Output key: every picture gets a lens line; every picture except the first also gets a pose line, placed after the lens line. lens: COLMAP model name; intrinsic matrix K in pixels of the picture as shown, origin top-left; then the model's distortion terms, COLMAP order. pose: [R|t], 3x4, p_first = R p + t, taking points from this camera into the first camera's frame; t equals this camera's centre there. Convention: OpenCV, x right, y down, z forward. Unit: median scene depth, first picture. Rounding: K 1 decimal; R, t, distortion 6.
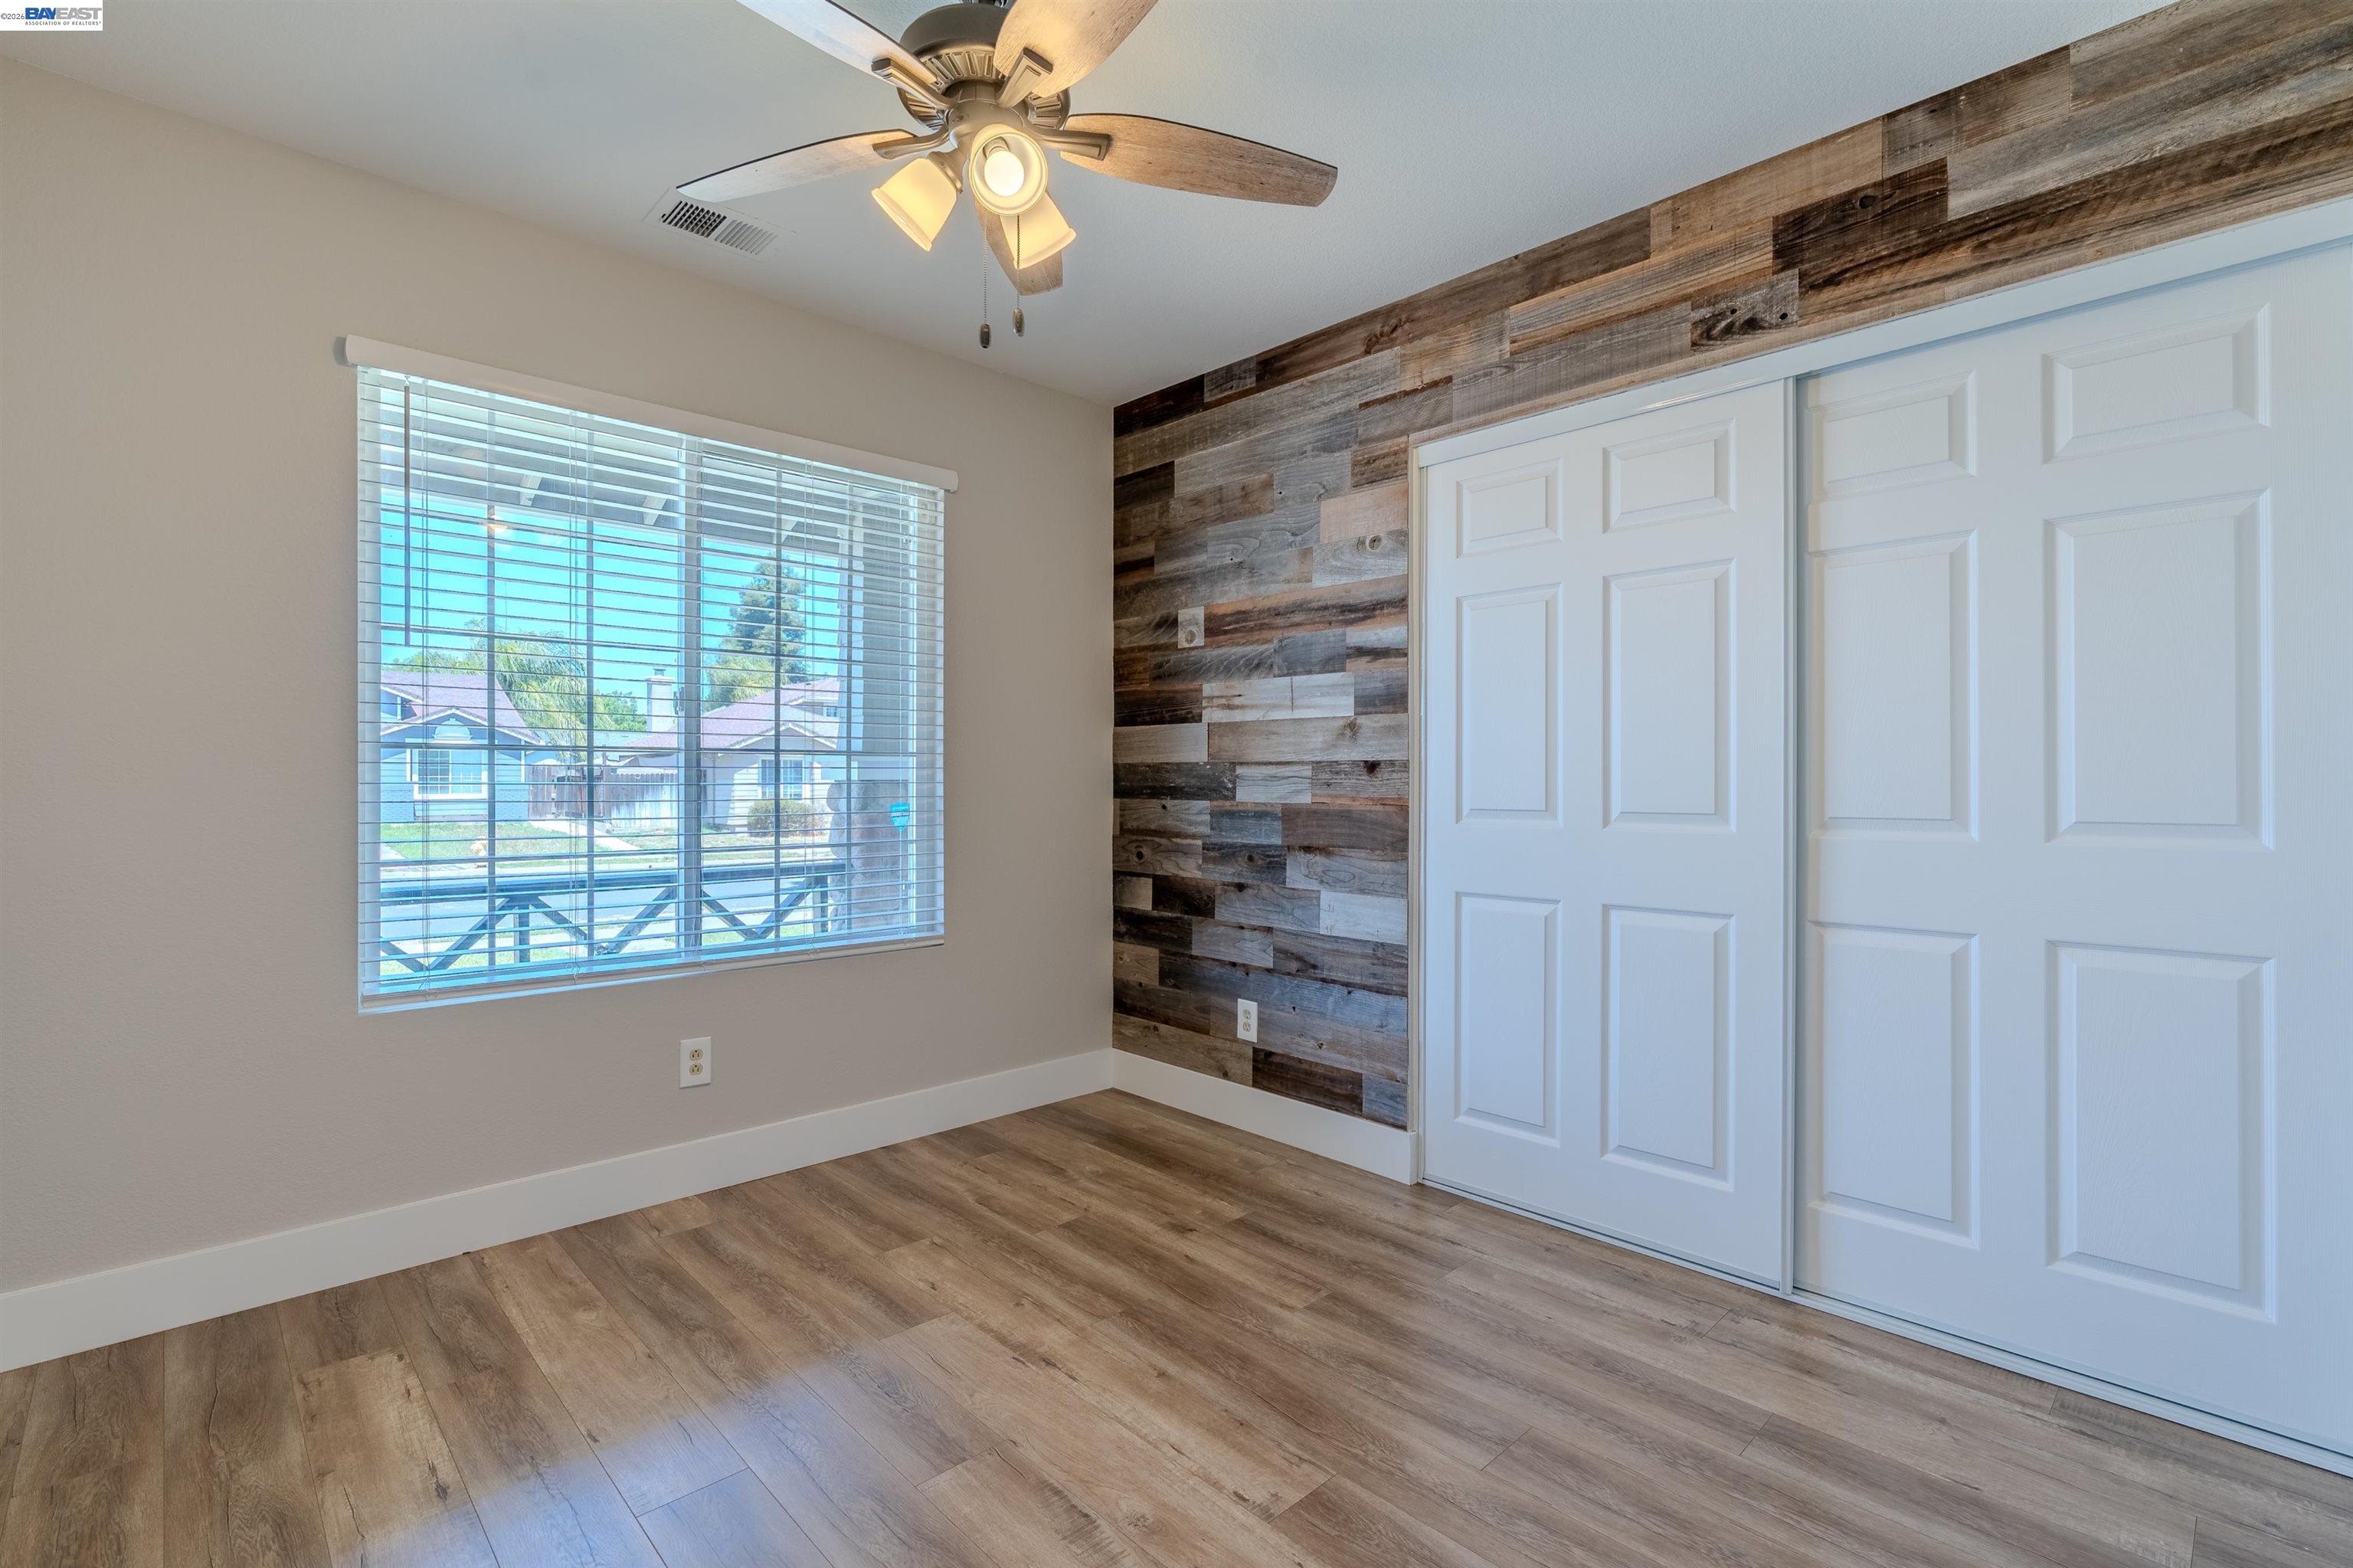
lens RADIAL K [[1069.5, 0, 1179.6], [0, 1069.5, 781.5], [0, 0, 1]] dist [-0.004378, 0.001103]
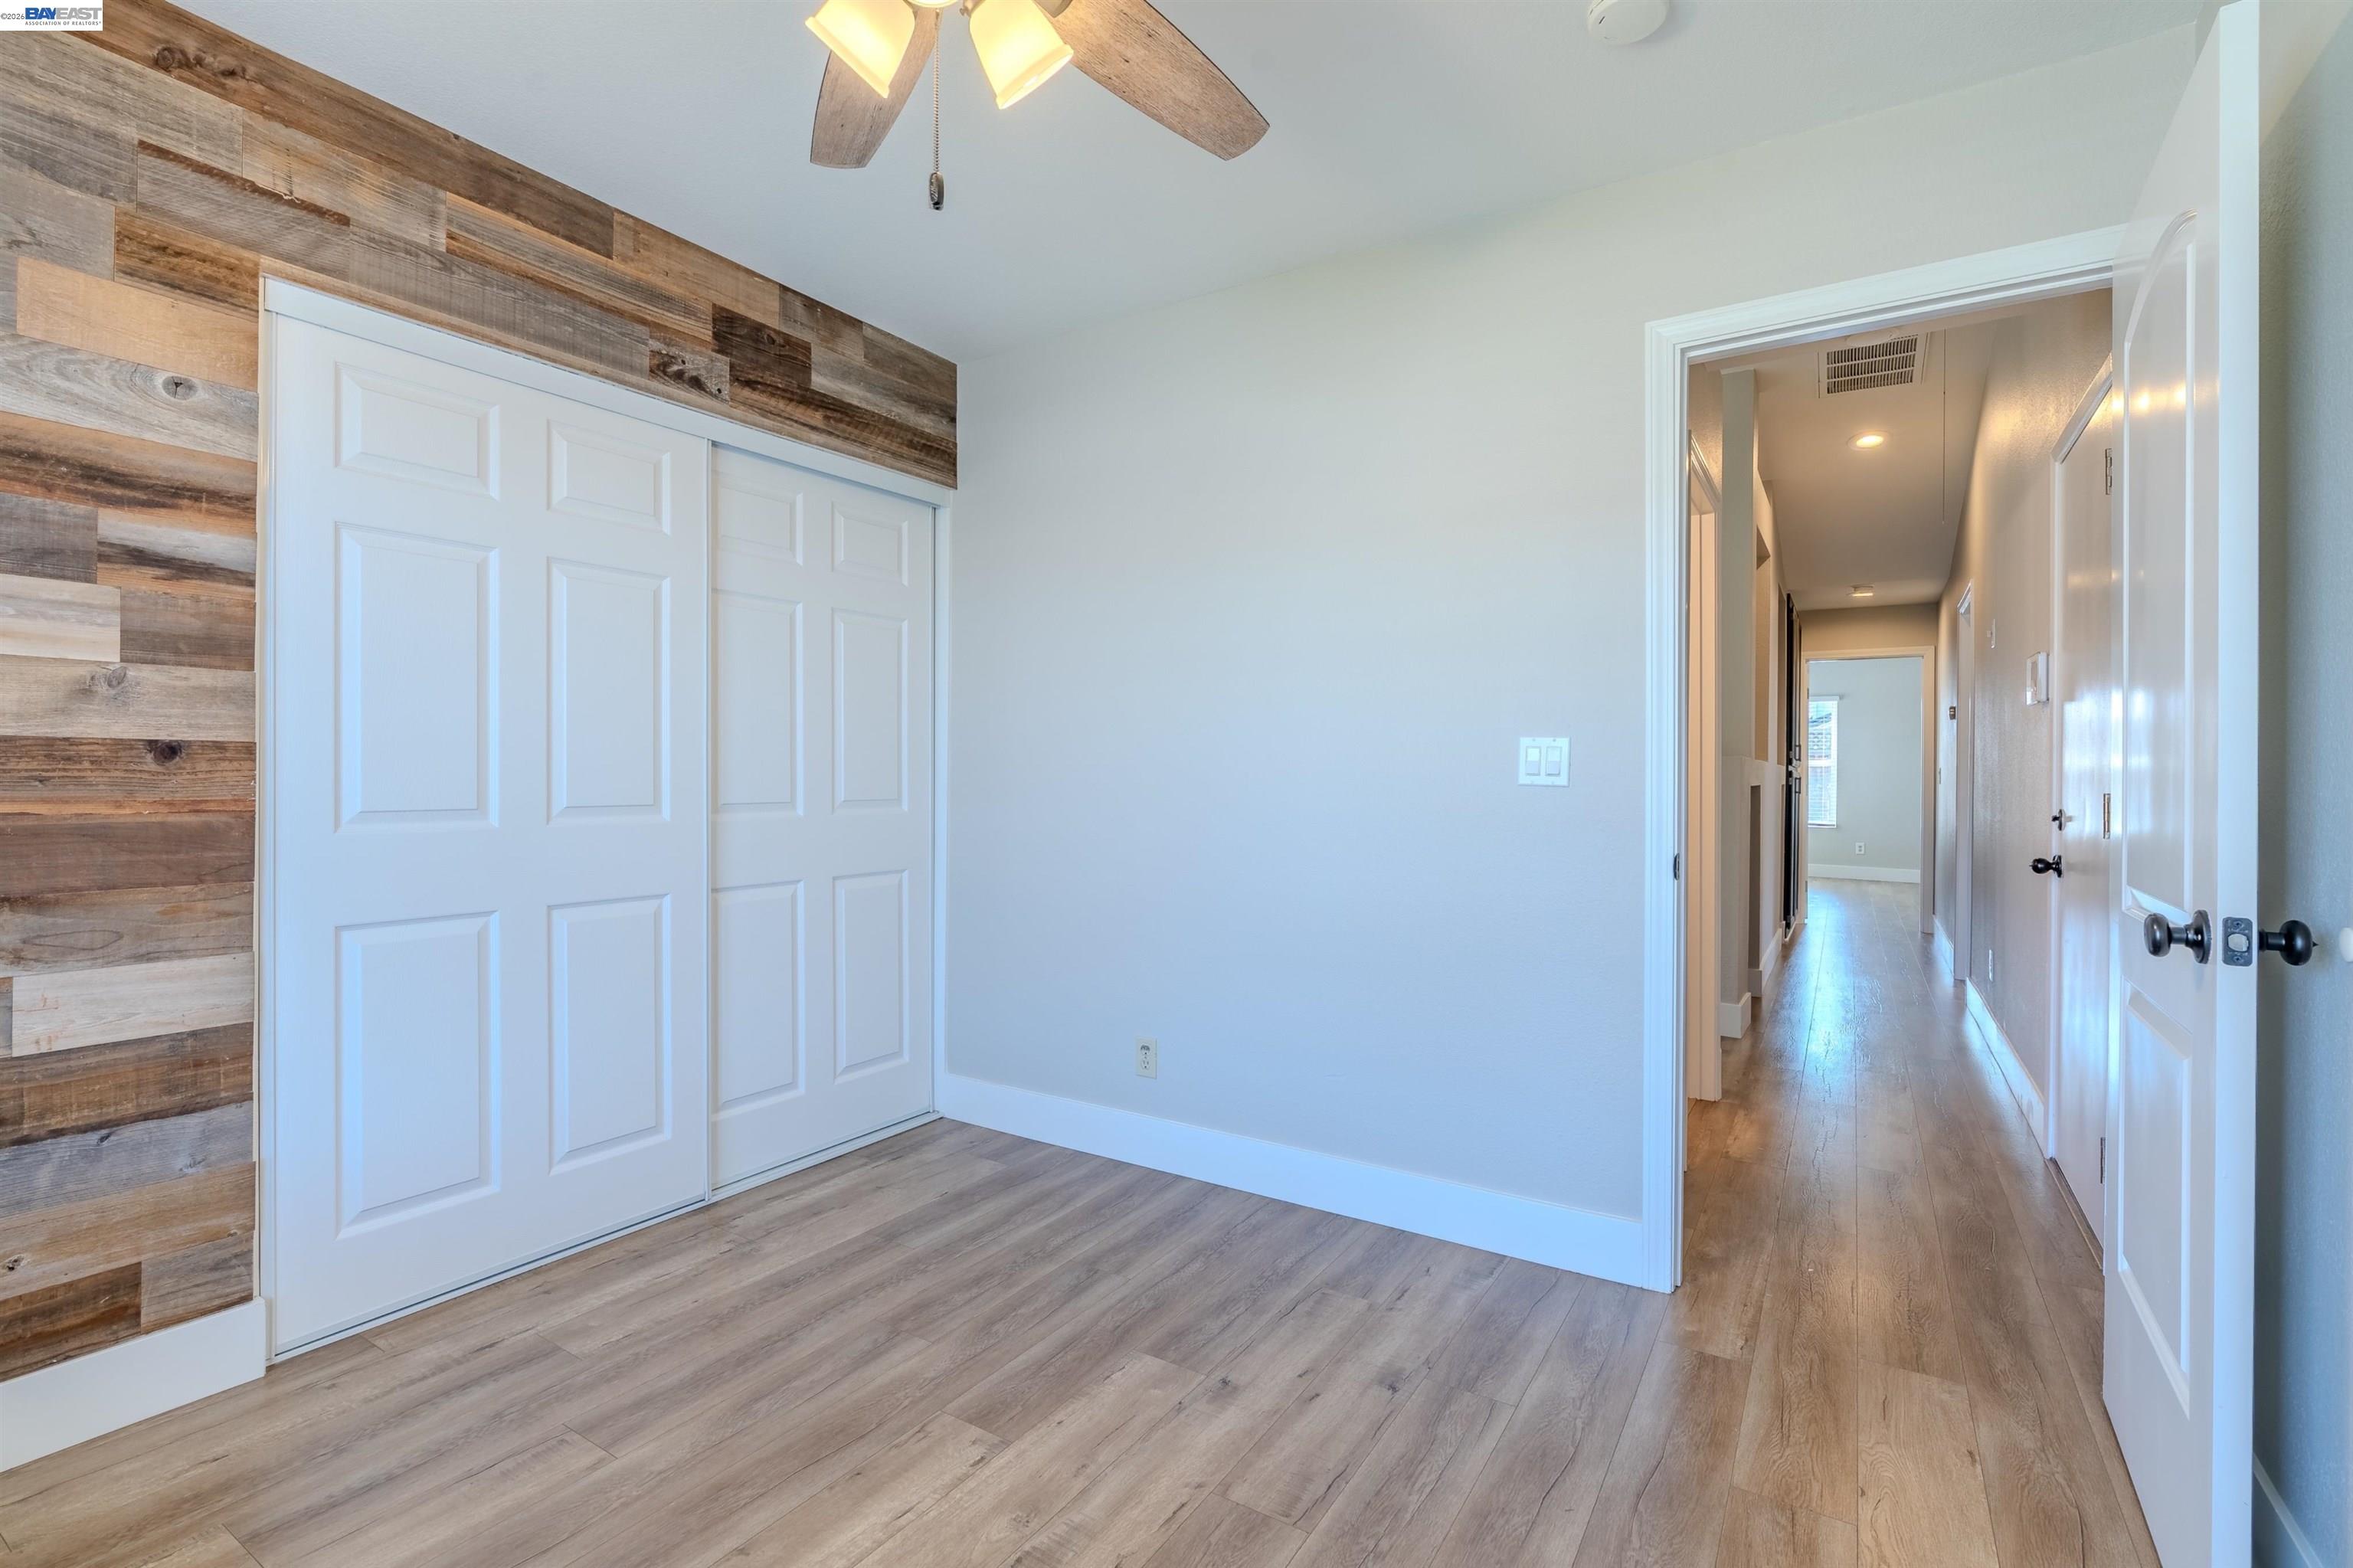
lens RADIAL K [[1069.5, 0, 1179.6], [0, 1069.5, 781.5], [0, 0, 1]] dist [-0.004378, 0.001103]
pose [[-0.235678, -0.008154, 0.971797, -0.704492], [-0.004926, 0.999962, 0.007196, -0.004264], [-0.971819, -0.003091, -0.235709, 0.742982]]
